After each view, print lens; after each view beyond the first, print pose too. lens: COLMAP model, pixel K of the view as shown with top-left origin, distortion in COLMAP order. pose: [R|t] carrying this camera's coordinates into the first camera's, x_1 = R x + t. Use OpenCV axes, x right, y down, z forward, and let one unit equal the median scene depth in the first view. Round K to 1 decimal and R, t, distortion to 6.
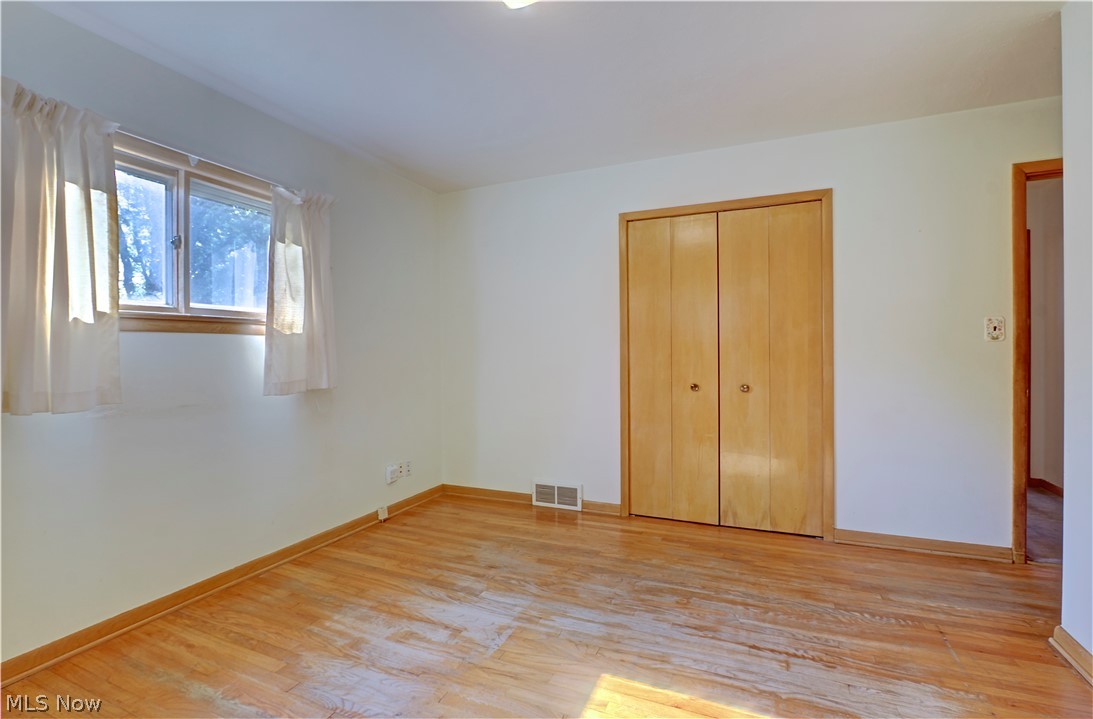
lens RADIAL K [[511.0, 0, 534.8], [0, 511.0, 358.8], [0, 0, 1]] dist [-0.023319, 0.005866]
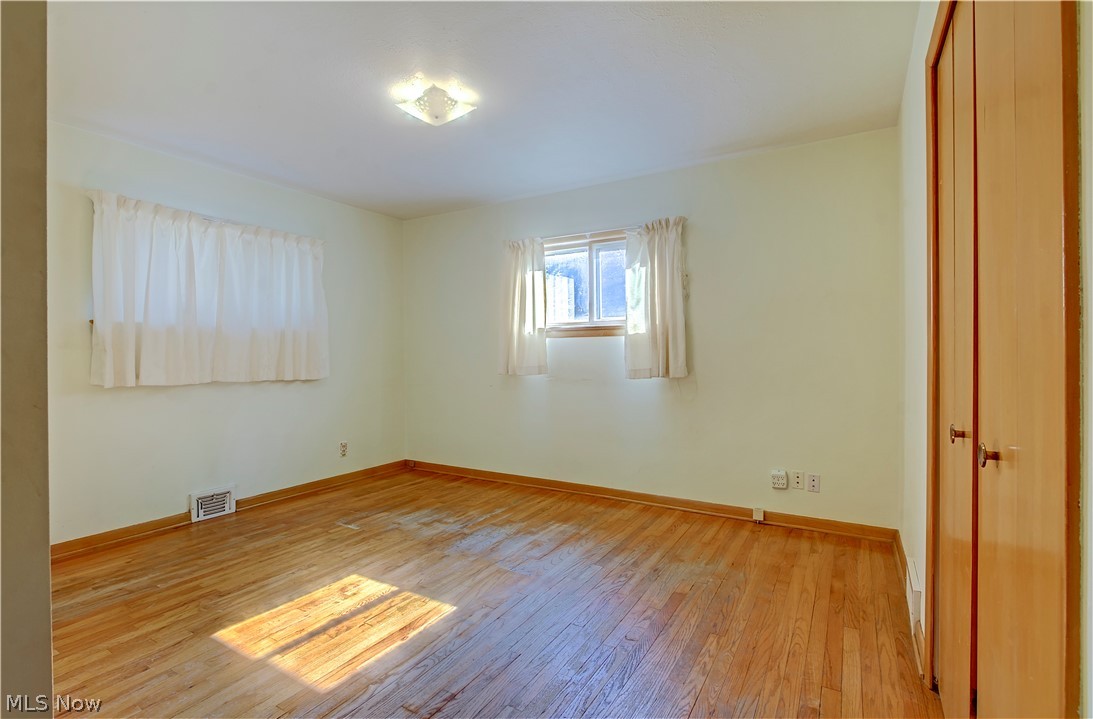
lens RADIAL K [[511.0, 0, 534.8], [0, 511.0, 358.8], [0, 0, 1]] dist [-0.023319, 0.005866]
pose [[-0.126324, 0.017031, -0.991843, 0.912126], [-0.008867, 0.999793, 0.018297, -0.005573], [0.991949, 0.011107, -0.126147, 0.909994]]
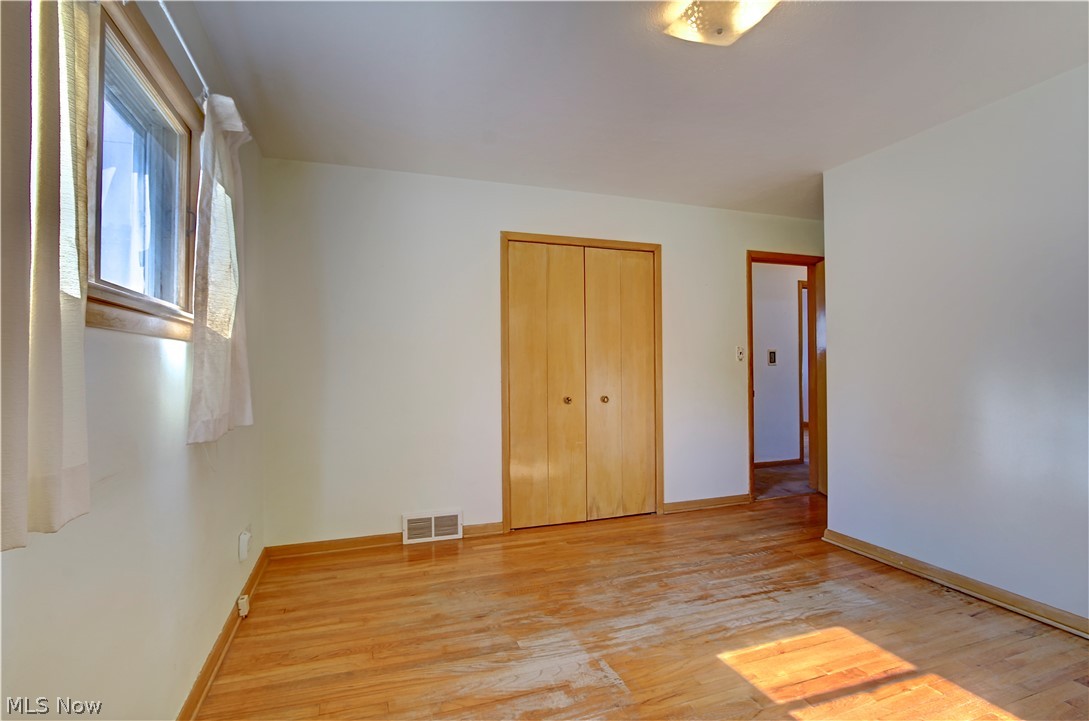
lens RADIAL K [[509.4, 0, 526.8], [0, 509.4, 361.4], [0, 0, 1]] dist [-0.020283, 0.000209]
pose [[0.726395, 0.009746, 0.687208, -0.637203], [0.008859, 0.999684, -0.023542, -0.004247], [-0.687220, 0.023189, 0.726079, 0.316111]]
